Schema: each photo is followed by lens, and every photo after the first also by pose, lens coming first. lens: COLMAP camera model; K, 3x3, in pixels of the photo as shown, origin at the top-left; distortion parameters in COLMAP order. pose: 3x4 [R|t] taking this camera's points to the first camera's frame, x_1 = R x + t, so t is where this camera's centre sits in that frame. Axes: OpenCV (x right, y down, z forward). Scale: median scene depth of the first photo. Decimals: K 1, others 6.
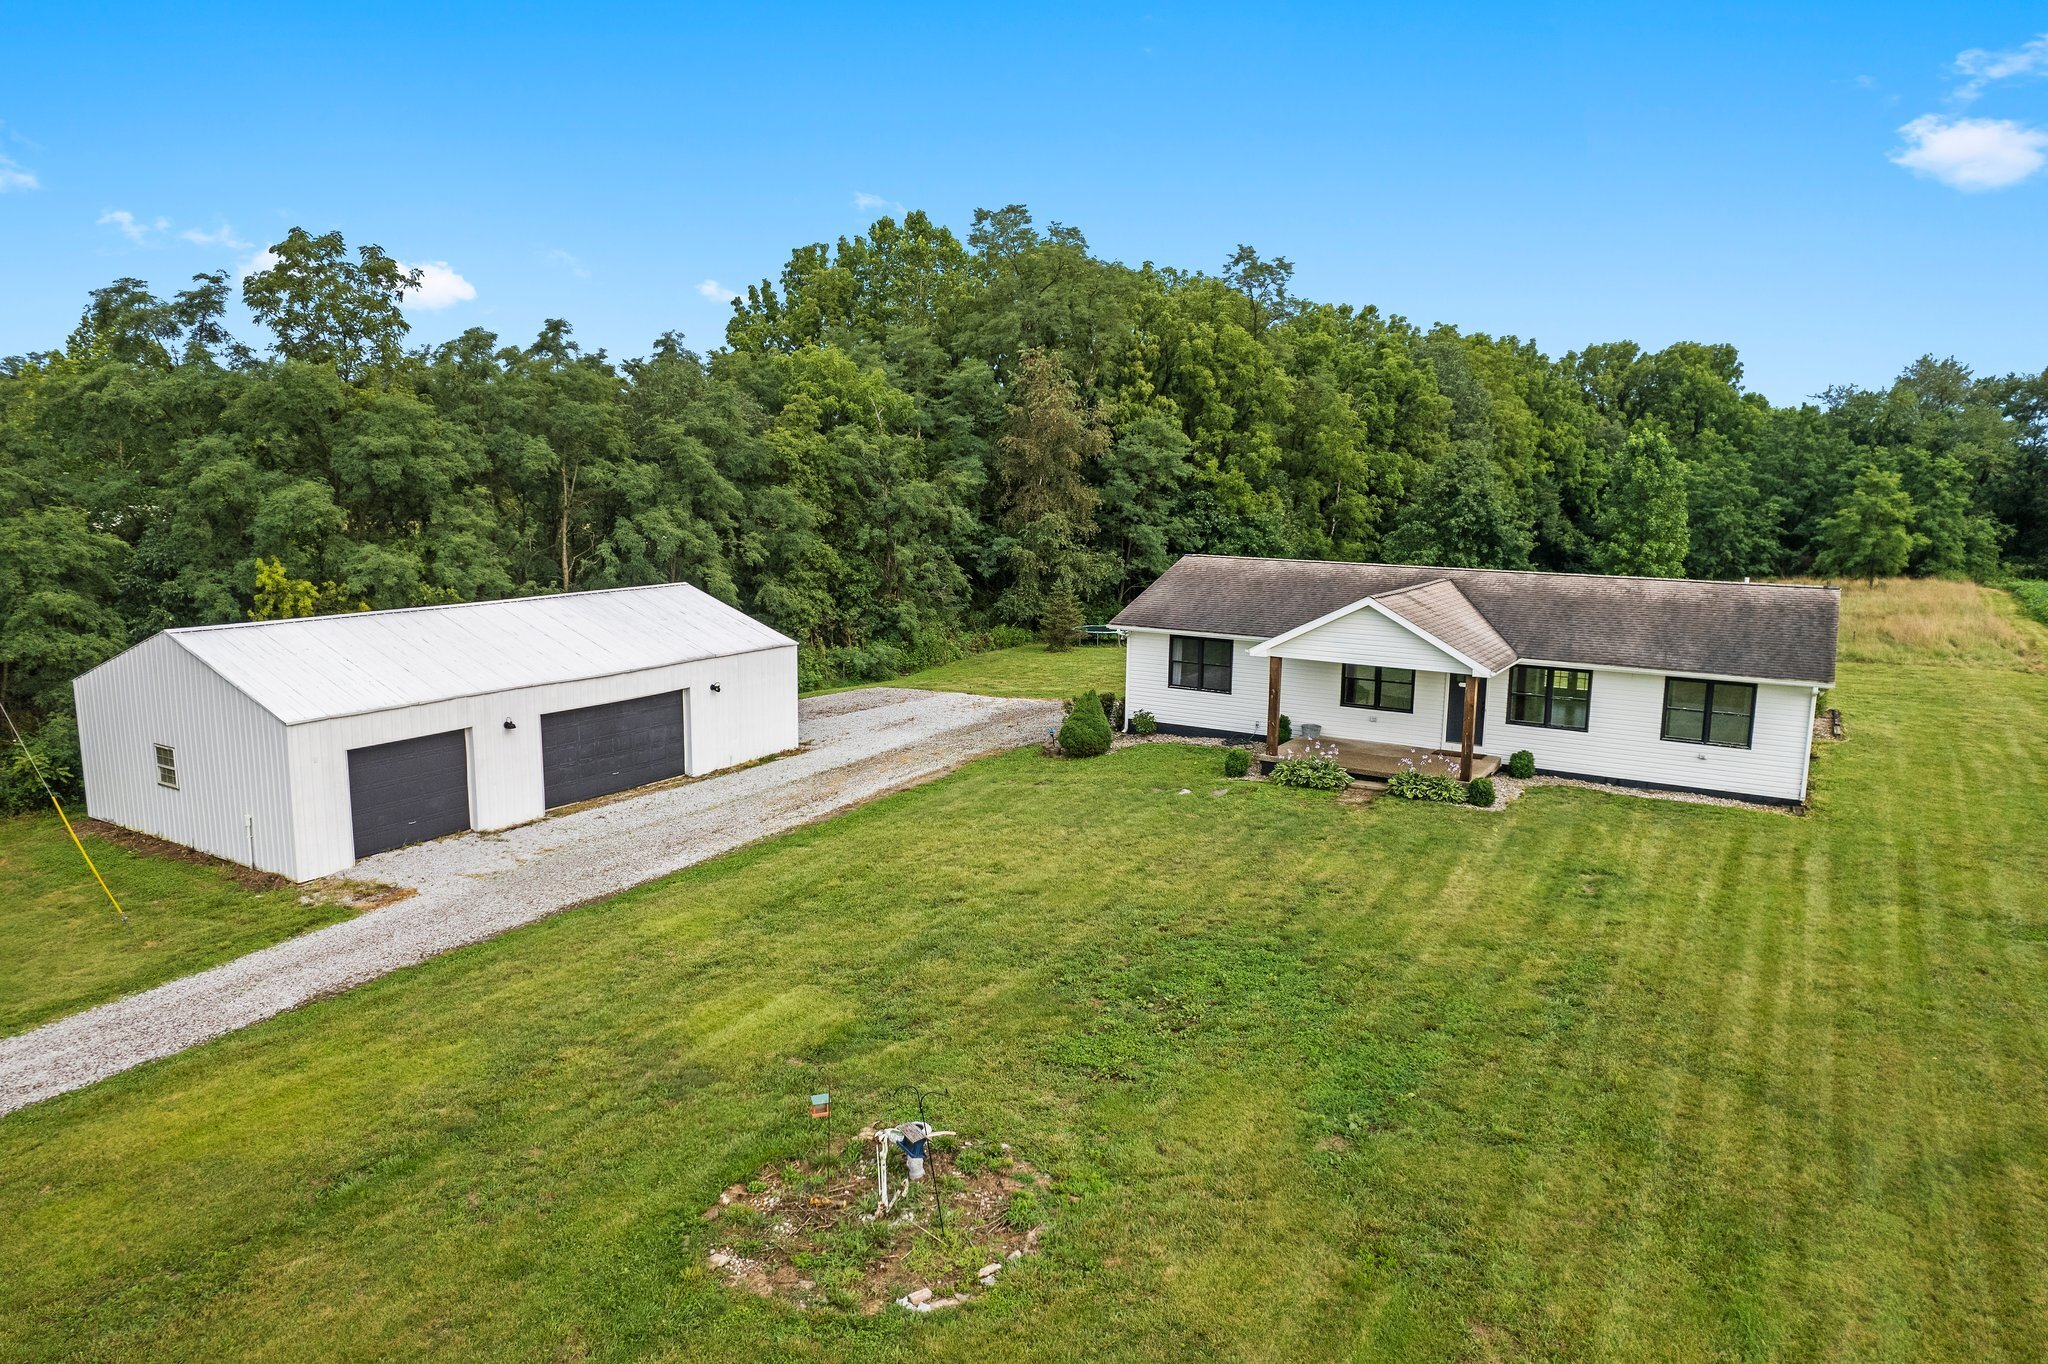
lens RADIAL K [[1282.1, 0, 1024.0], [0, 1282.1, 682.0], [0, 0, 1]] dist [-0.058495, 0.047685]
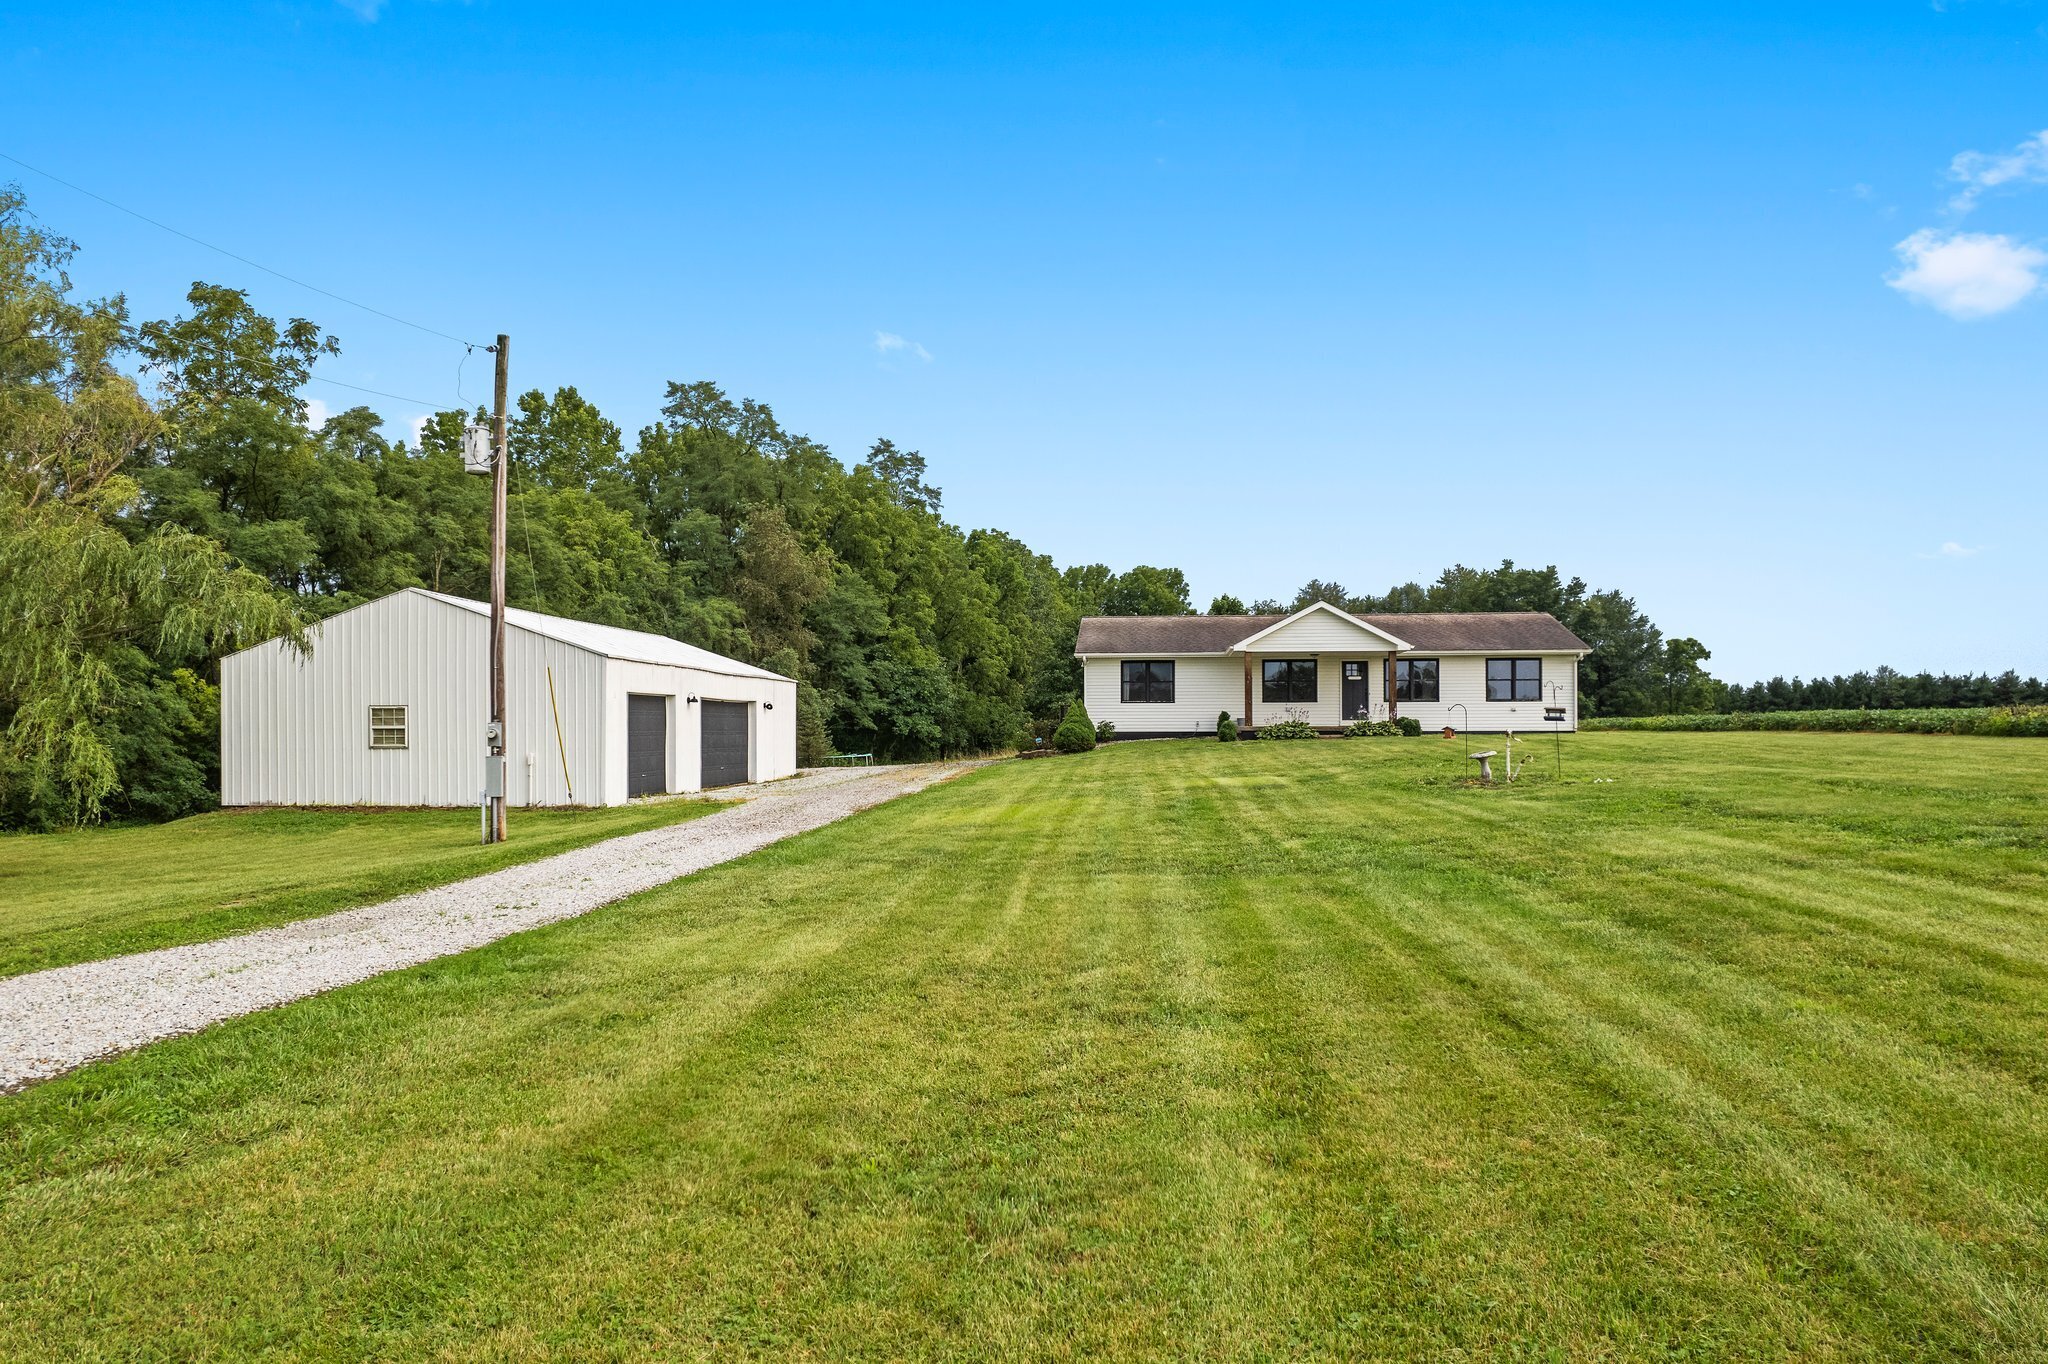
lens RADIAL K [[1282.1, 0, 1024.0], [0, 1282.1, 682.0], [0, 0, 1]] dist [-0.058495, 0.047685]
pose [[0.908821, -0.002595, 0.417179, -0.496563], [0.079277, 0.982834, -0.166592, 0.185042], [-0.409586, 0.184475, 0.893425, -0.082433]]
